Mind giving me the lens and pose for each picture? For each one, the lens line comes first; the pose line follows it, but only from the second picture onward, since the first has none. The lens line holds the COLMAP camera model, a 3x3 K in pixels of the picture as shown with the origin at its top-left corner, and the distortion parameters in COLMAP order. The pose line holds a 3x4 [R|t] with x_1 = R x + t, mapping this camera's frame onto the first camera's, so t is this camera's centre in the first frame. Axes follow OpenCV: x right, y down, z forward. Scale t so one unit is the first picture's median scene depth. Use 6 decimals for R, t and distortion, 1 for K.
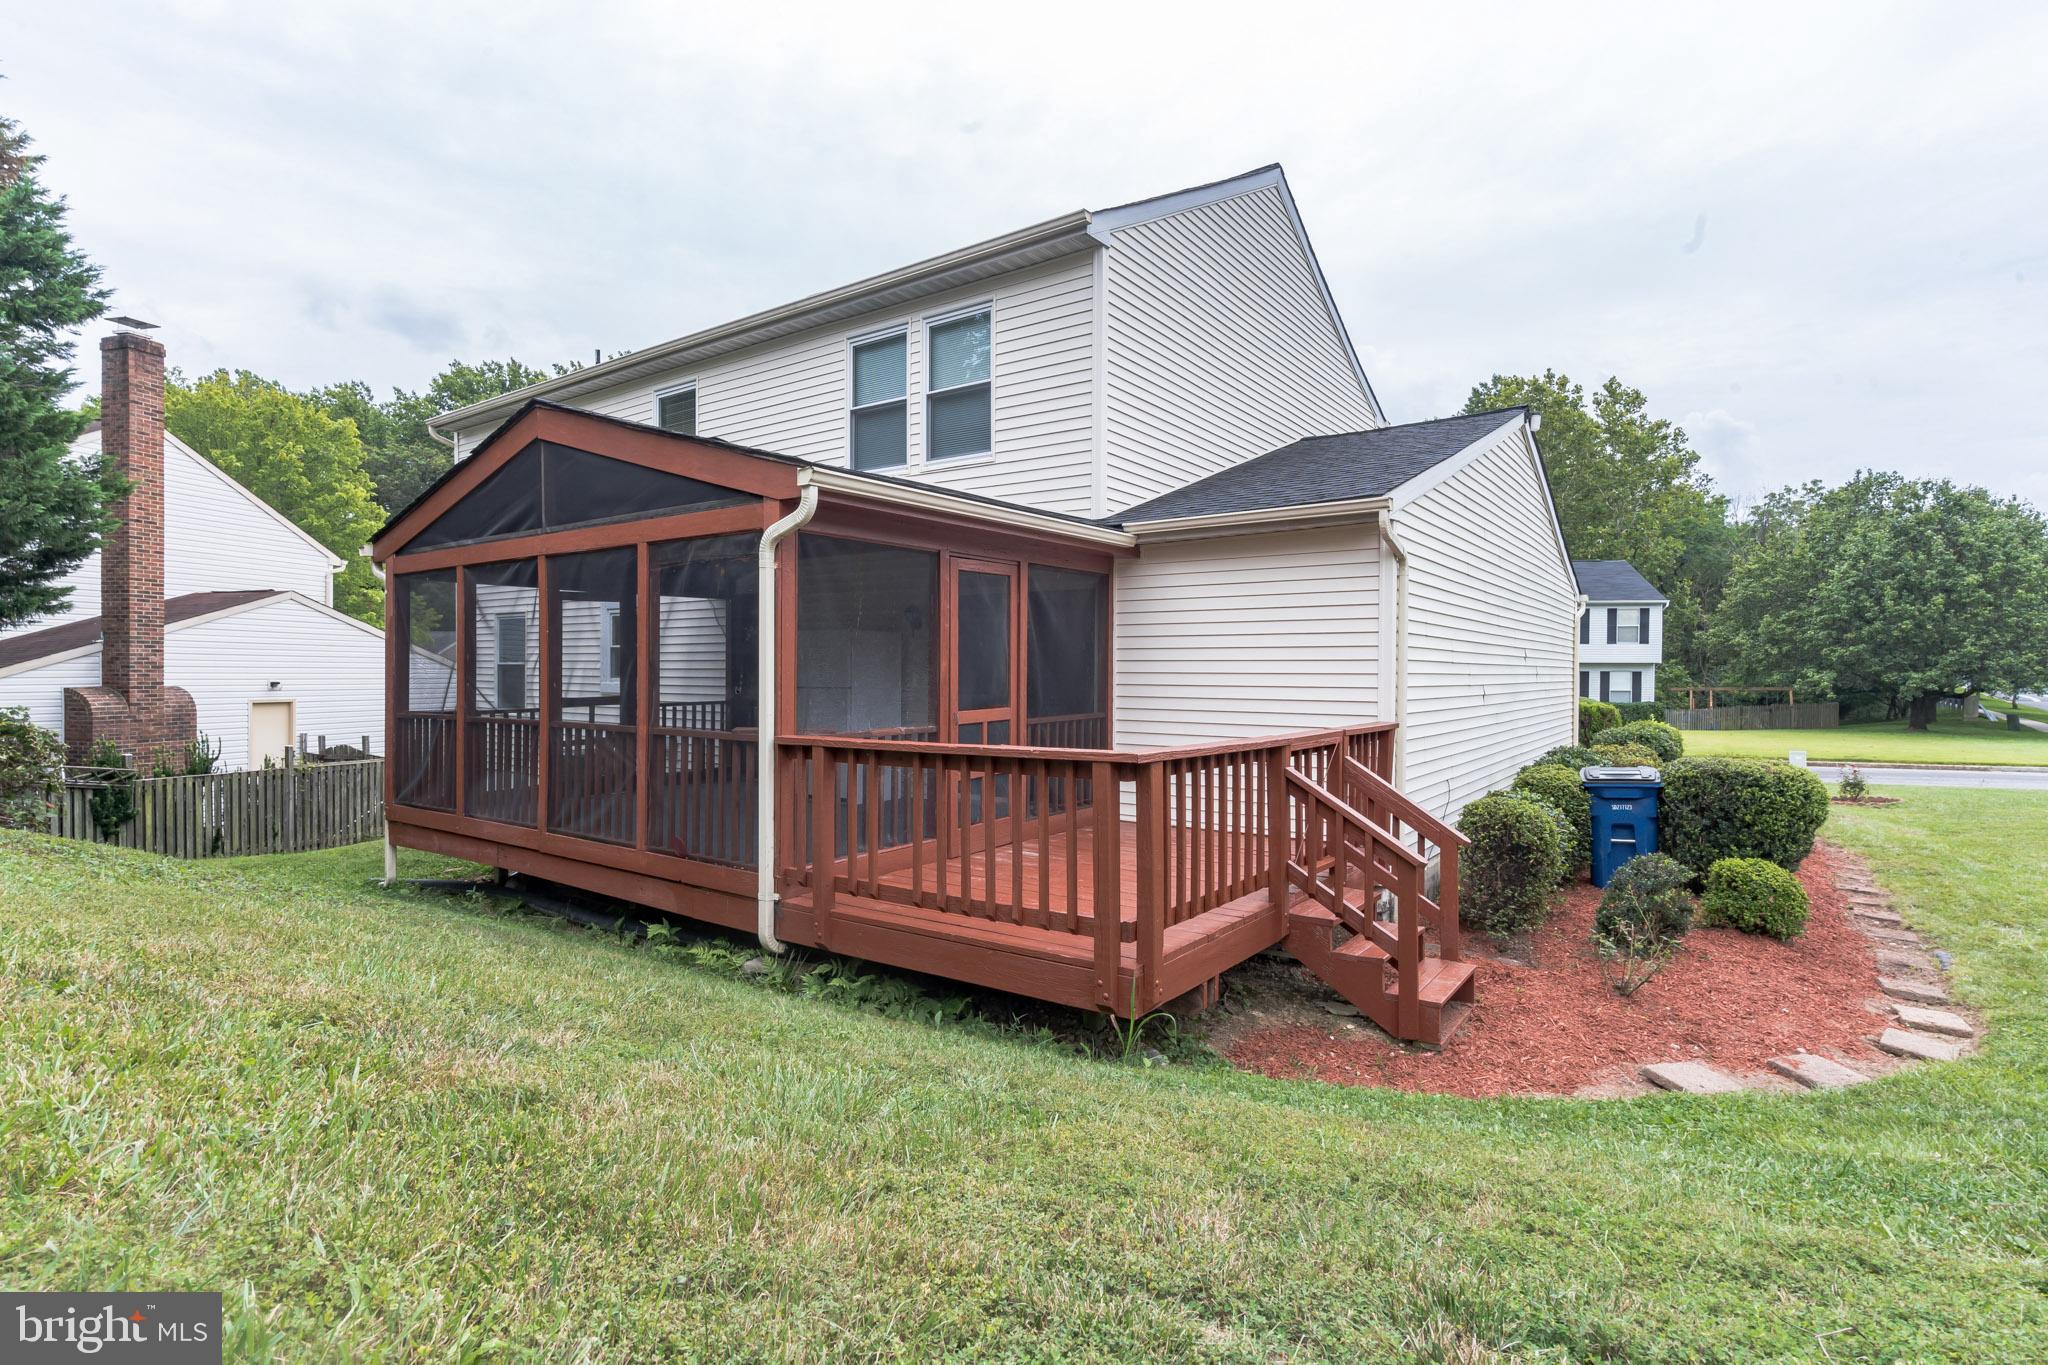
lens RADIAL K [[1002.8, 0, 1024.0], [0, 1002.8, 682.5], [0, 0, 1]] dist [-0.001090, -0.000070]
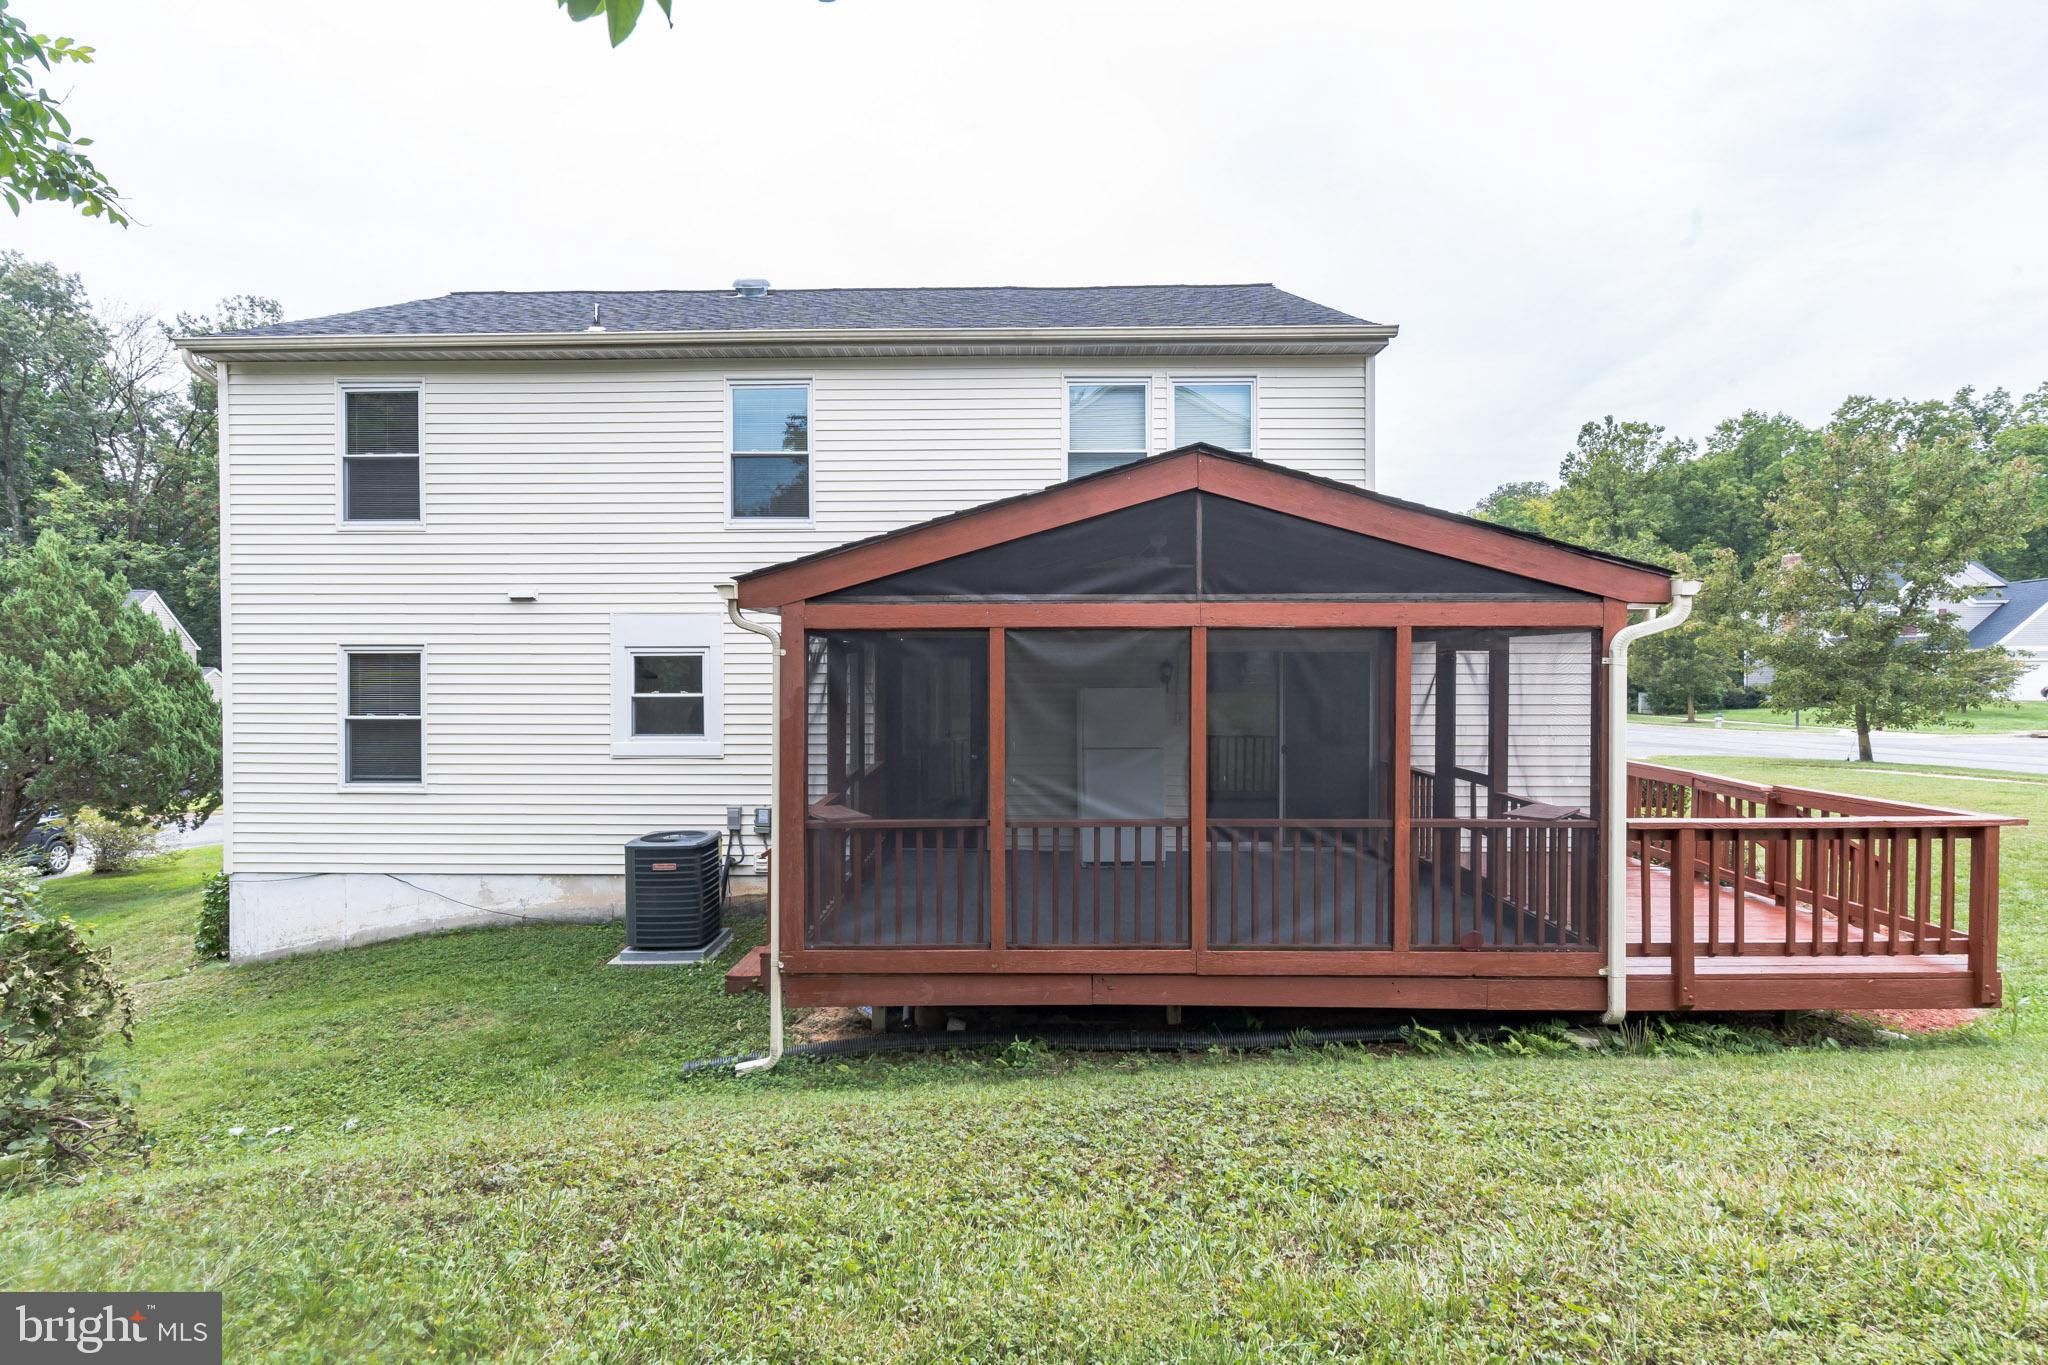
lens RADIAL K [[939.0, 0, 1024.0], [0, 939.0, 682.5], [0, 0, 1]] dist [0.004010, 0.000201]
pose [[0.804081, -0.013083, 0.594375, -1.239094], [0.011391, 0.999913, 0.006599, -0.100945], [-0.594410, 0.001465, 0.804161, 0.522295]]
